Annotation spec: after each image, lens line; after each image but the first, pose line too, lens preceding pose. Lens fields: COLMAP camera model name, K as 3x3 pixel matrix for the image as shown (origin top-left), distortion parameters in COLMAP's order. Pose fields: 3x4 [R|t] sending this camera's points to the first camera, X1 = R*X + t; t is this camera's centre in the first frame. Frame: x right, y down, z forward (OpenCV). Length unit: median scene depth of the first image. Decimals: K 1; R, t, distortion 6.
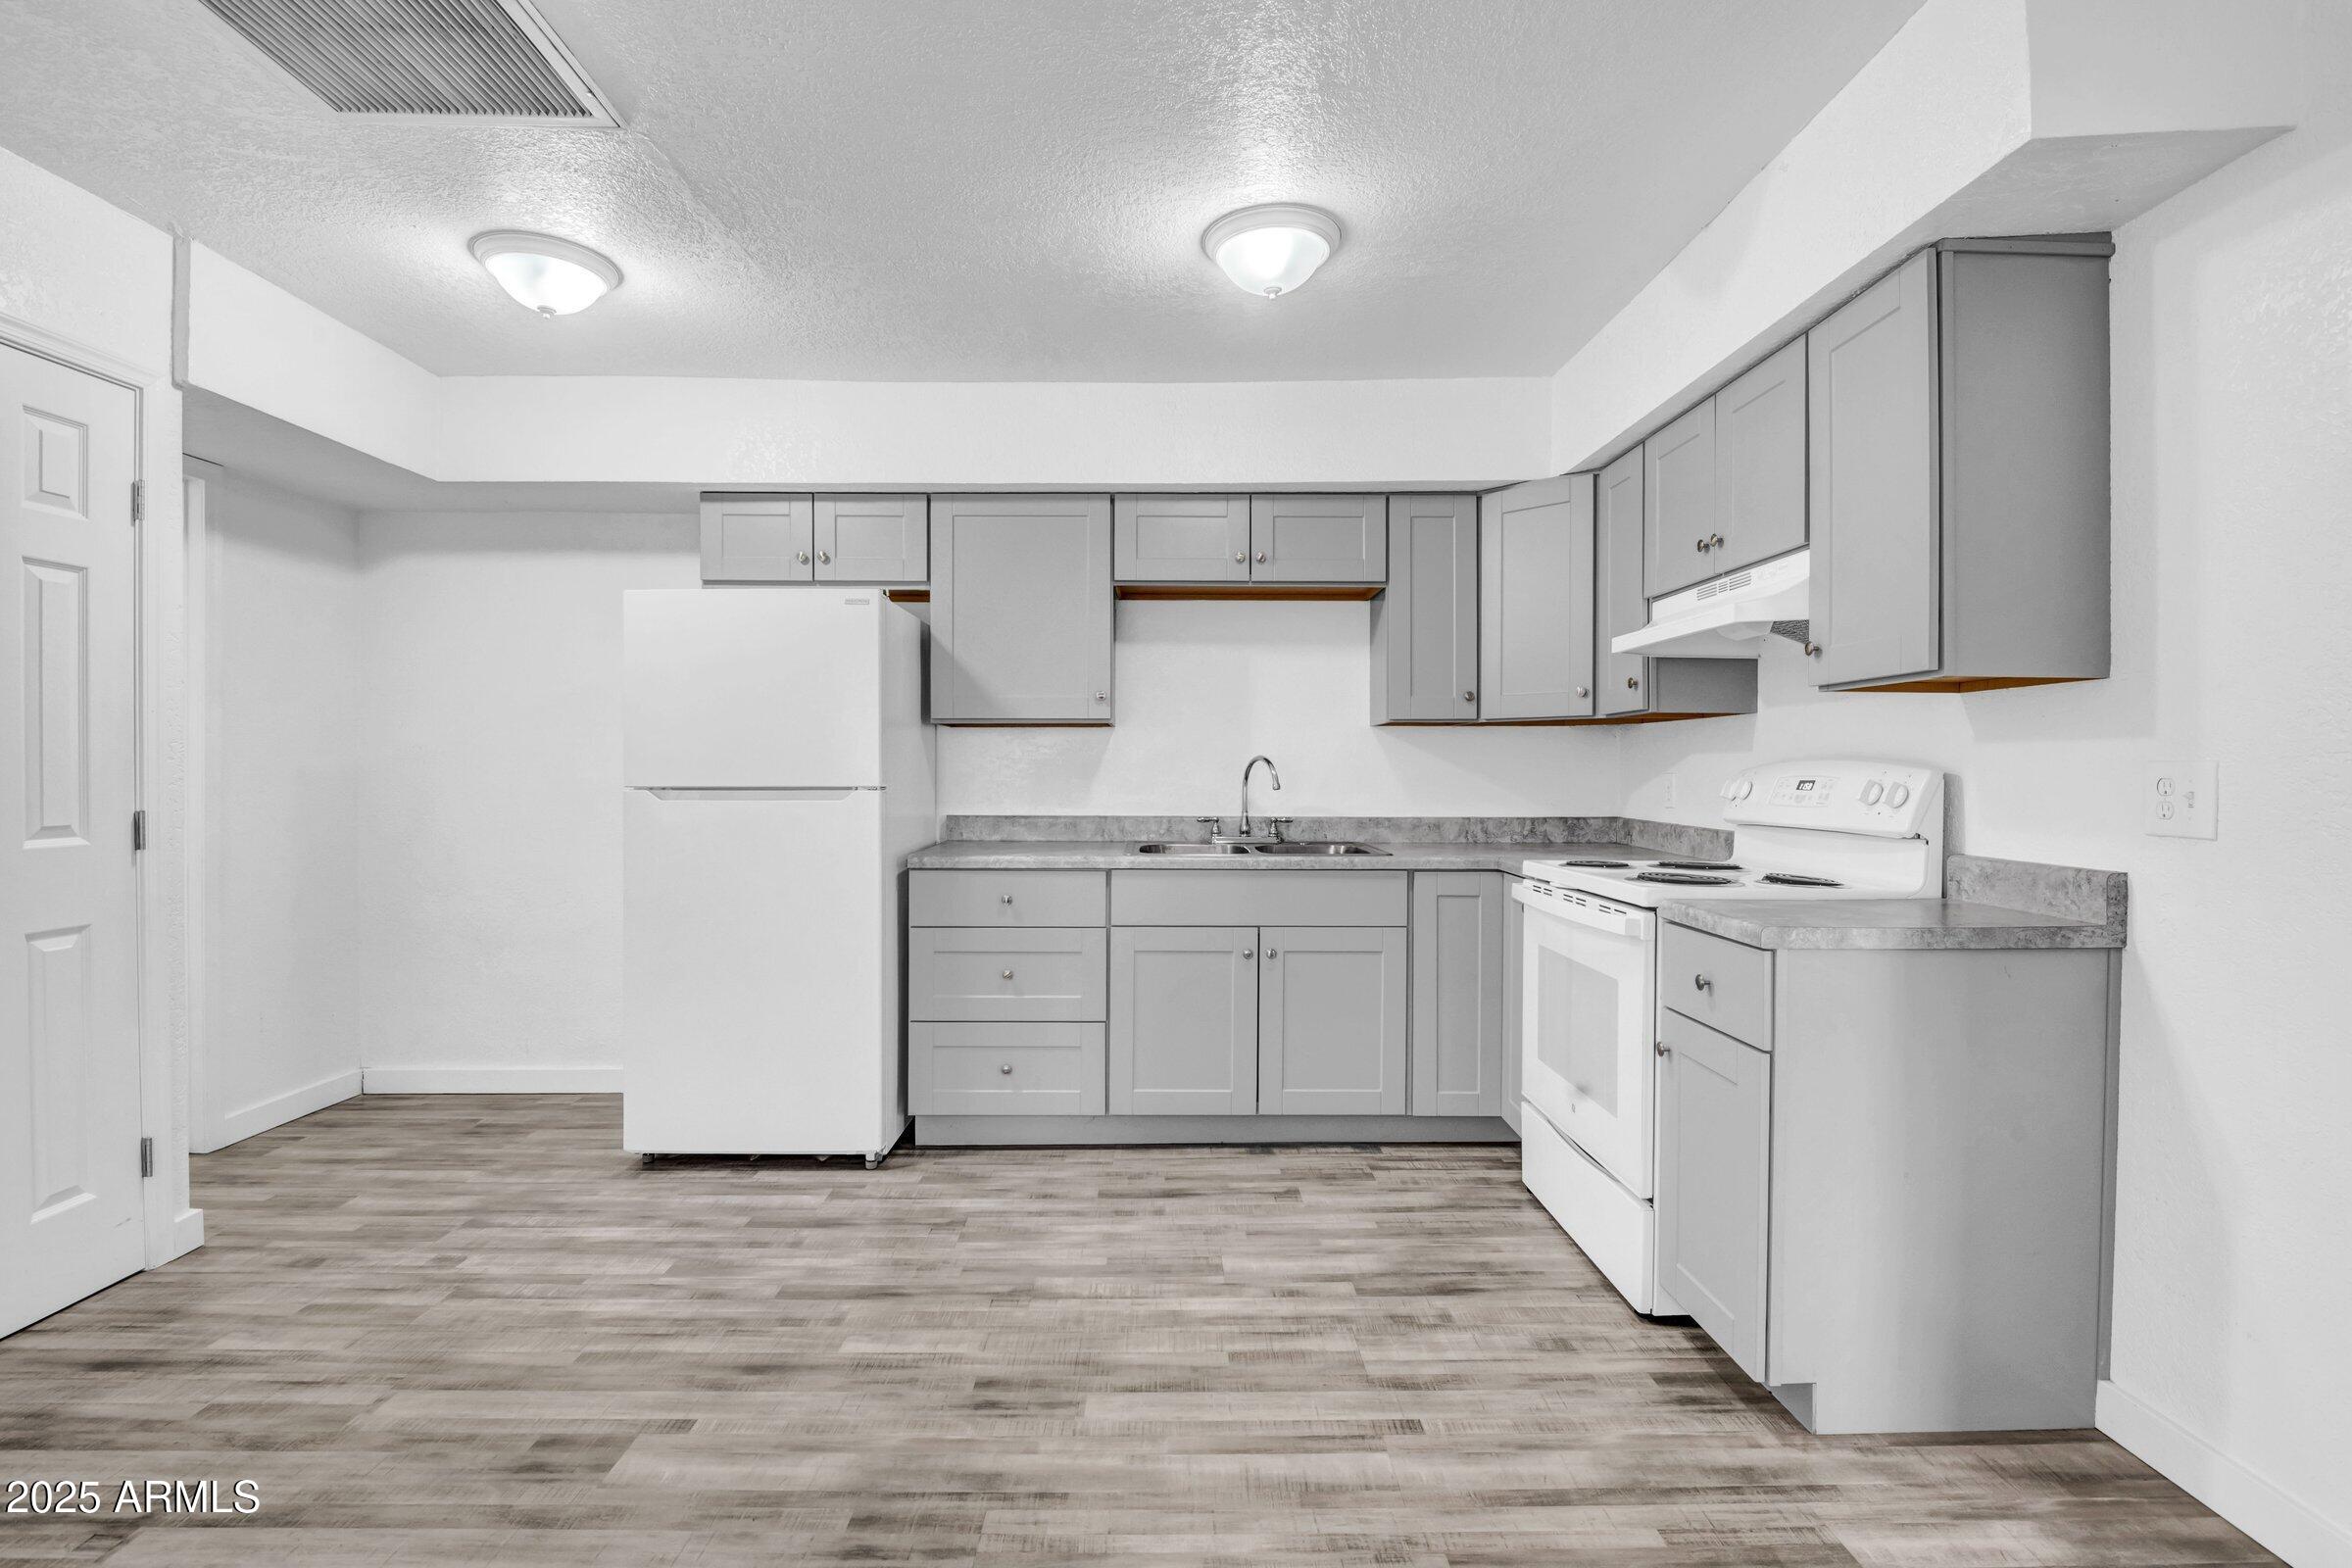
lens RADIAL K [[1087.9, 0, 1173.6], [0, 1087.9, 781.1], [0, 0, 1]] dist [-0.013004, -0.005484]
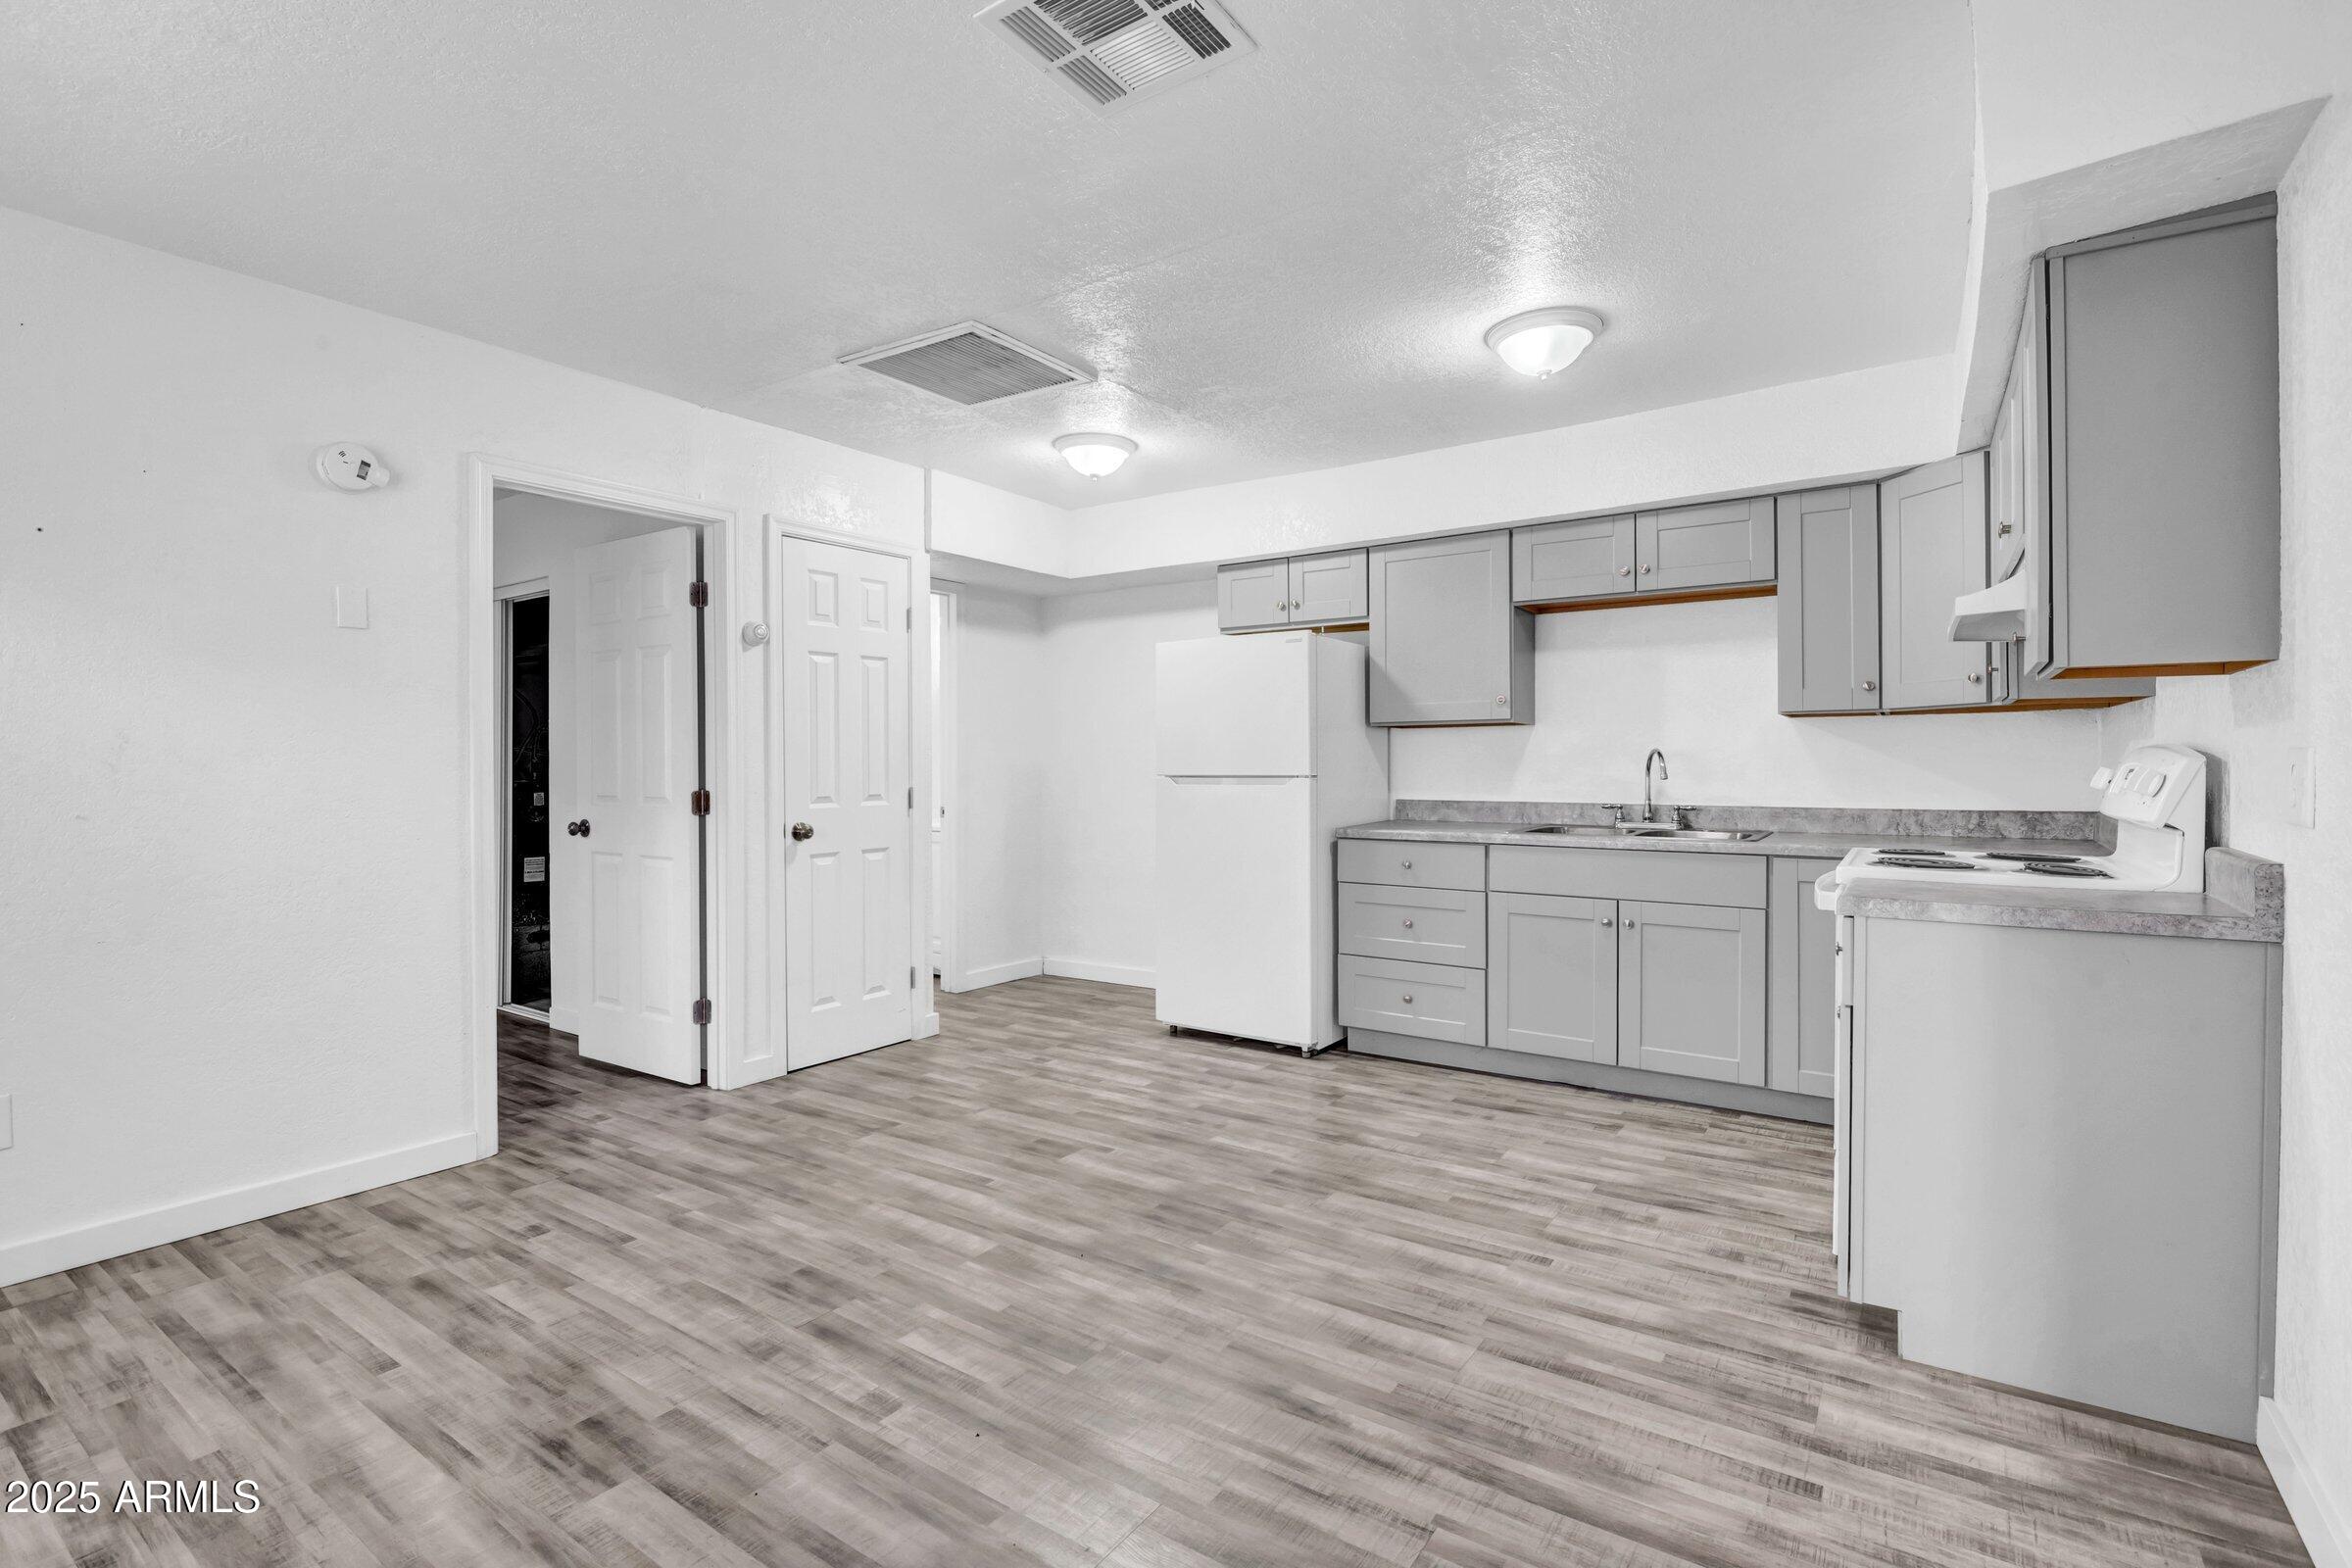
lens RADIAL K [[1087.9, 0, 1174.1], [0, 1087.9, 768.8], [0, 0, 1]] dist [-0.013004, -0.005484]
pose [[0.815884, -0.001768, -0.578213, 0.447061], [-0.001553, 0.999985, -0.005249, 0.005385], [0.578213, 0.005181, 0.815869, -0.242474]]
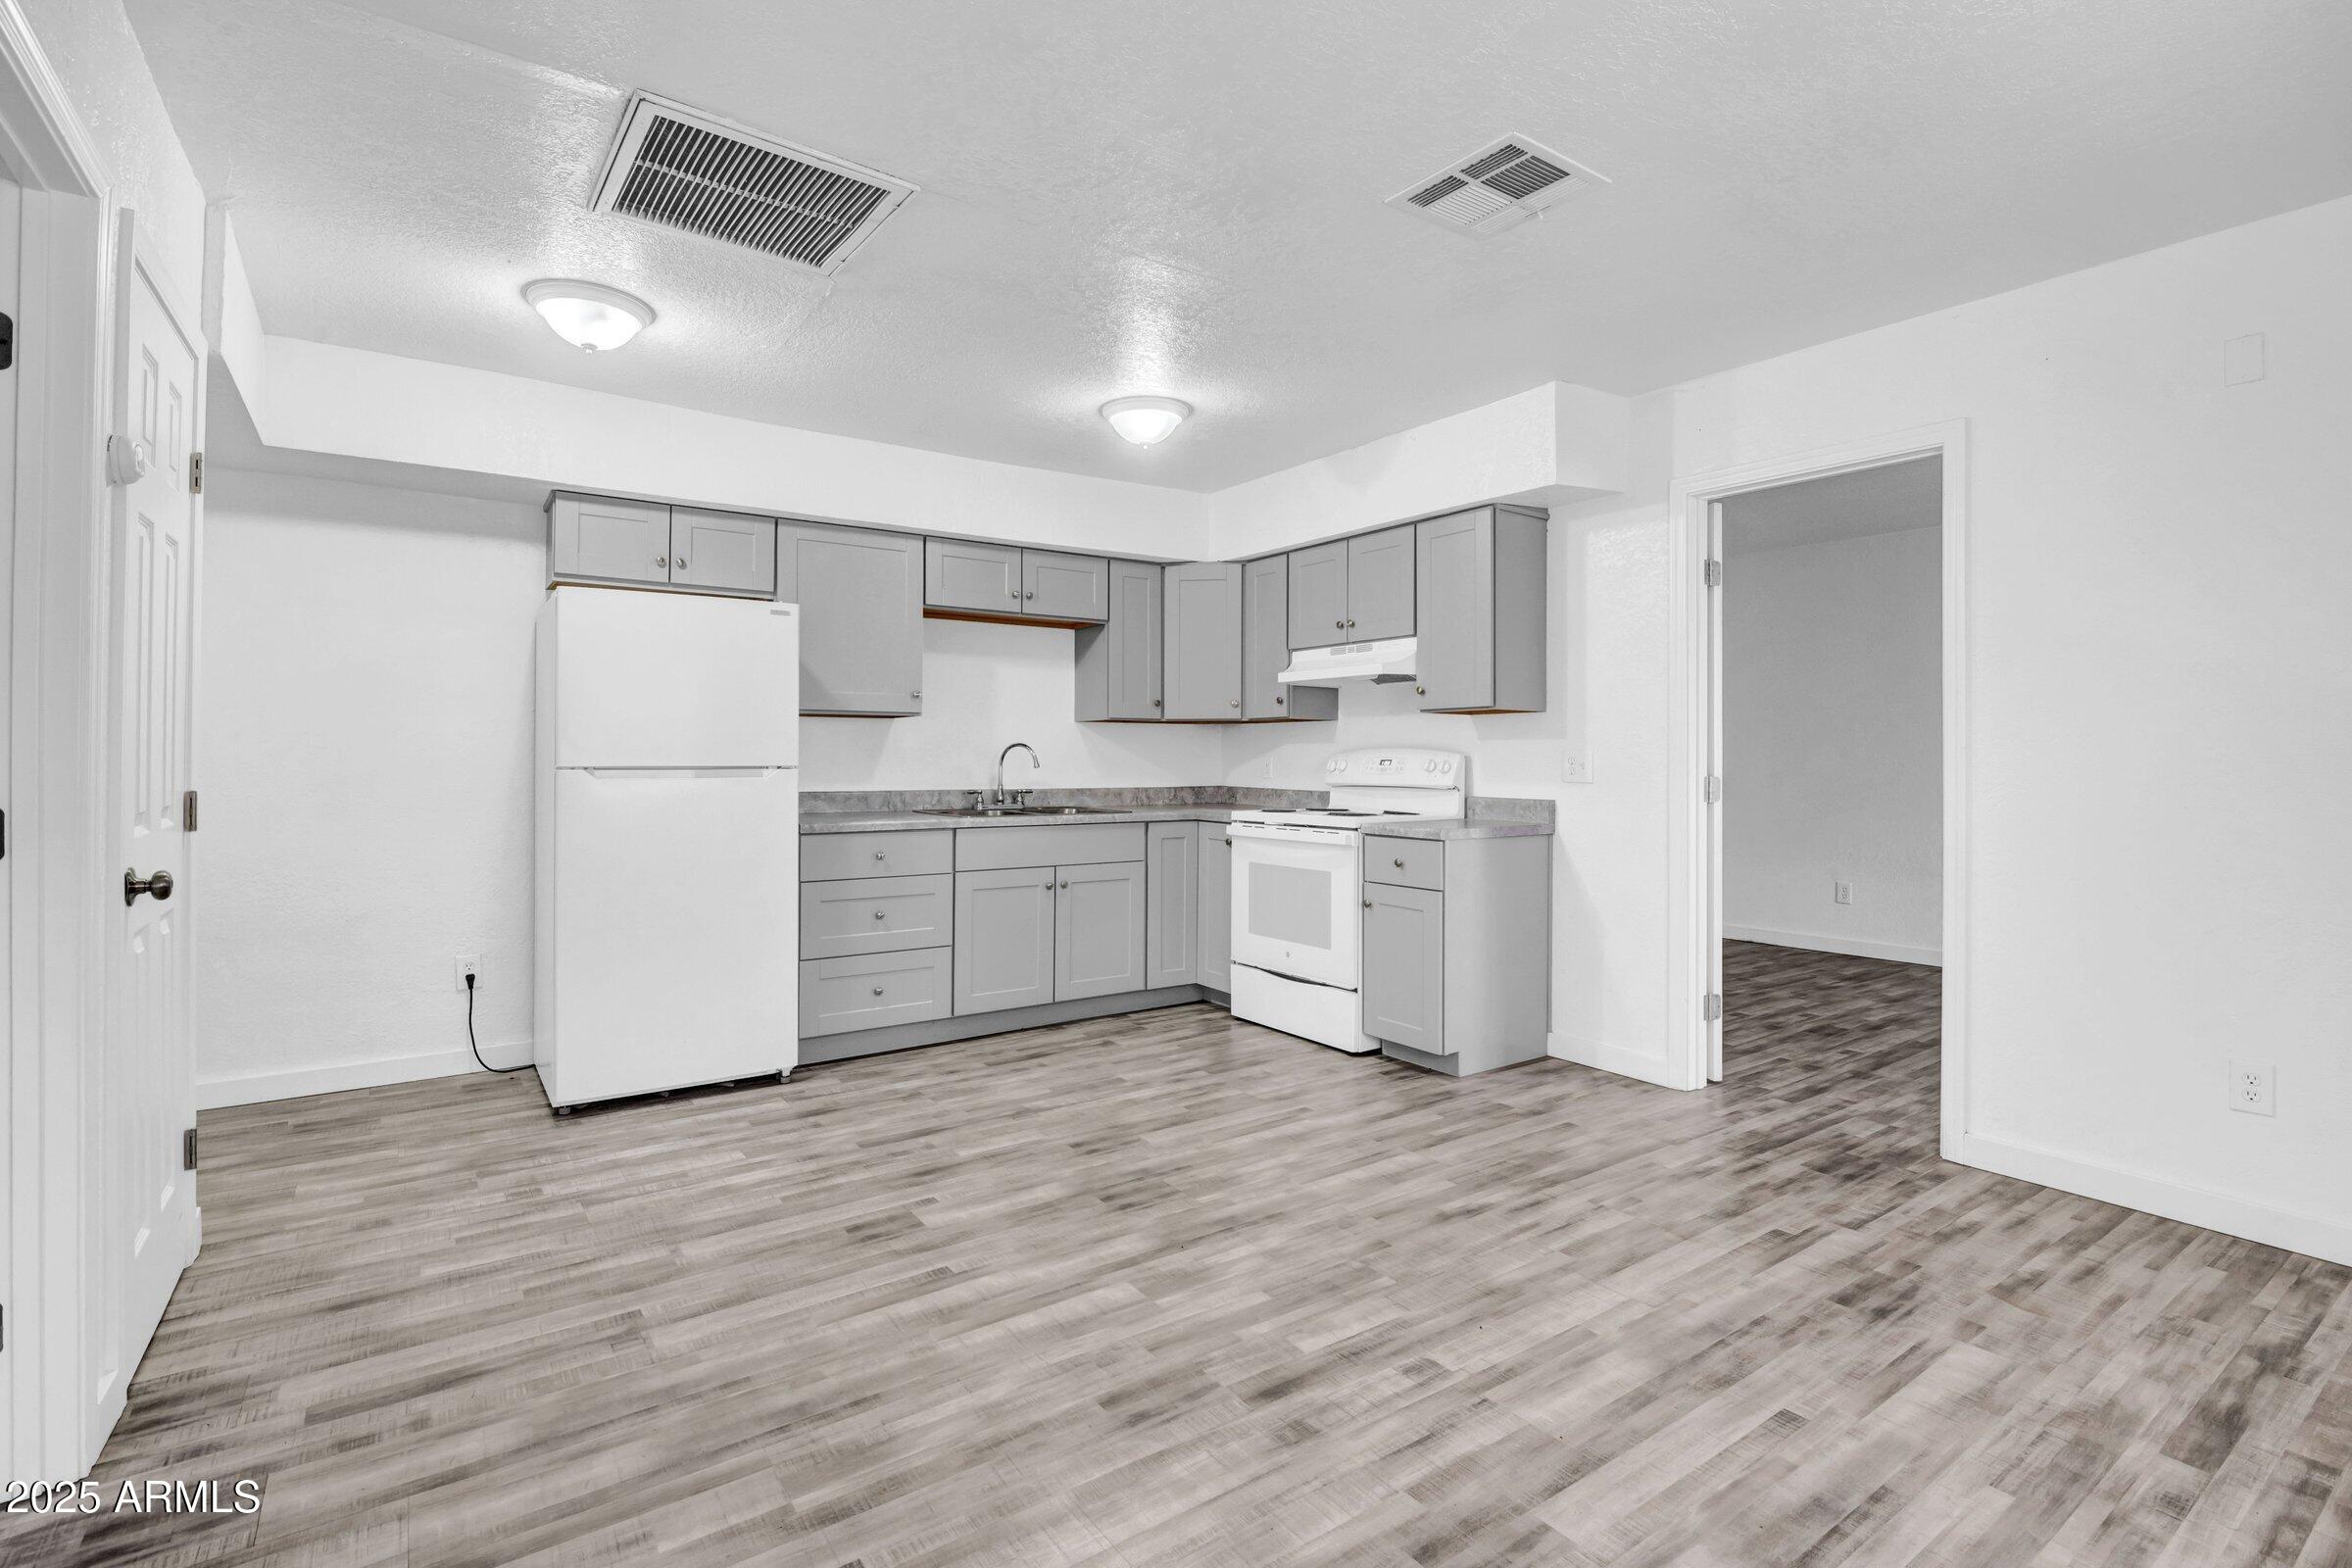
lens RADIAL K [[1087.9, 0, 1174.1], [0, 1087.9, 758.4], [0, 0, 1]] dist [-0.013004, -0.005484]
pose [[0.824709, 0.000154, 0.565558, -0.730658], [0.004149, 0.999971, -0.006322, 0.007466], [-0.565543, 0.007560, 0.824684, -0.290096]]
